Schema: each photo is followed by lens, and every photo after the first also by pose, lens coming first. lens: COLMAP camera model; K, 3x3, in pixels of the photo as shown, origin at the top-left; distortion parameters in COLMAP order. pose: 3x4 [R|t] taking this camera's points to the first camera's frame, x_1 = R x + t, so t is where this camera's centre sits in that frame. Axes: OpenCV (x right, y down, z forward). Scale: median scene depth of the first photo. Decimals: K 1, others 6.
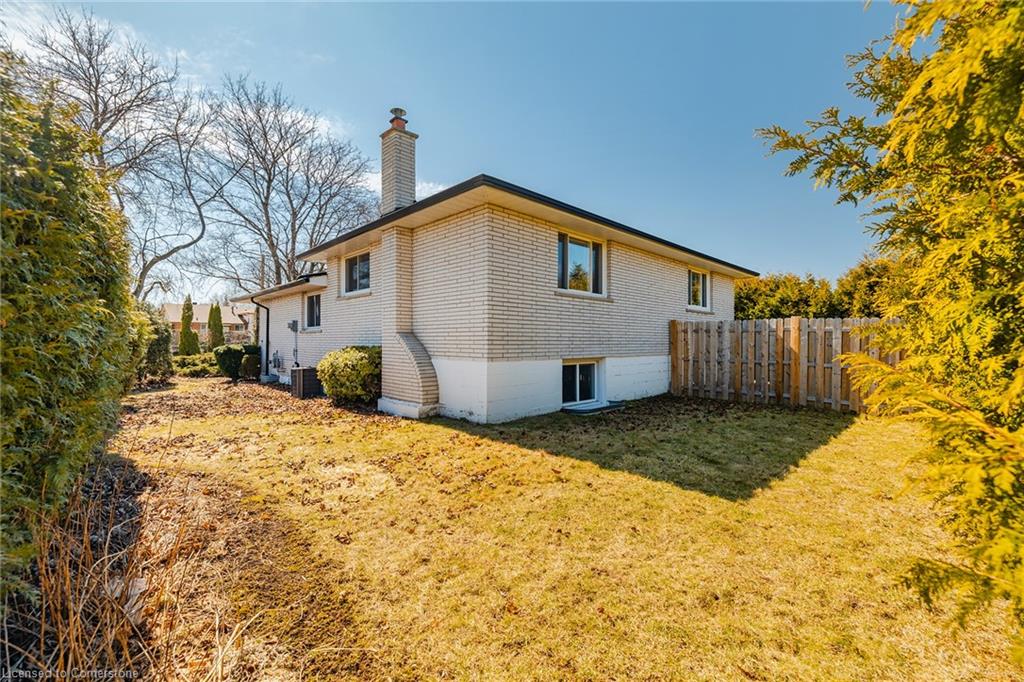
lens RADIAL K [[425.6, 0, 506.1], [0, 425.6, 344.2], [0, 0, 1]] dist [0.000173, -0.000028]
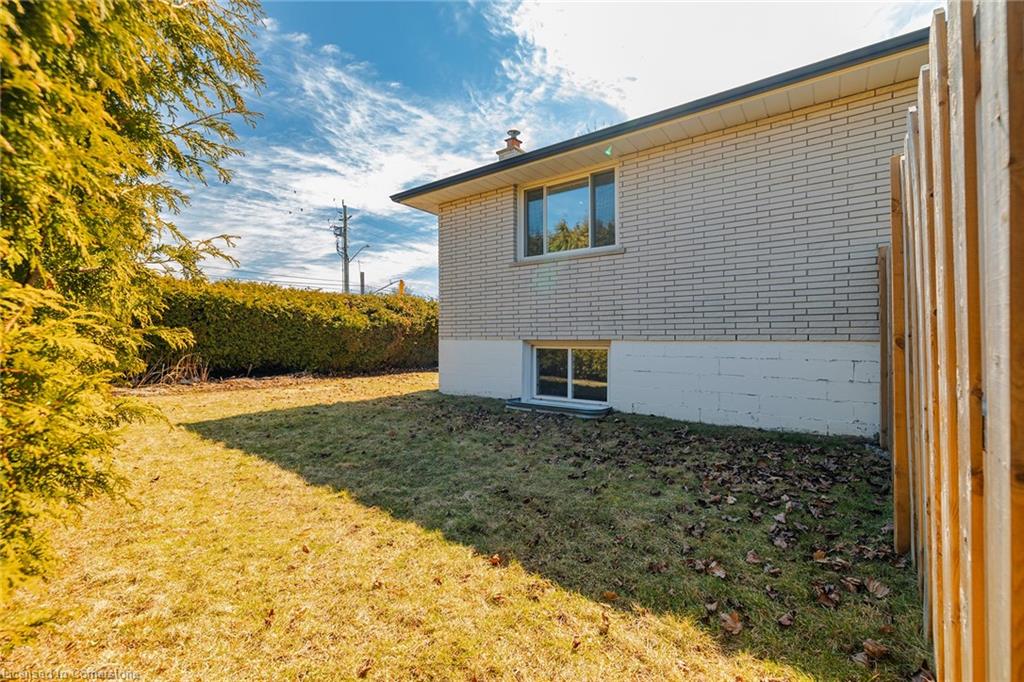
lens RADIAL K [[425.6, 0, 509.9], [0, 425.6, 332.2], [0, 0, 1]] dist [0.000173, -0.000028]
pose [[0.144910, -0.008773, -0.989406, 0.918024], [0.001450, 0.999961, -0.008654, 0.024992], [0.989444, -0.000181, 0.144917, 0.808171]]
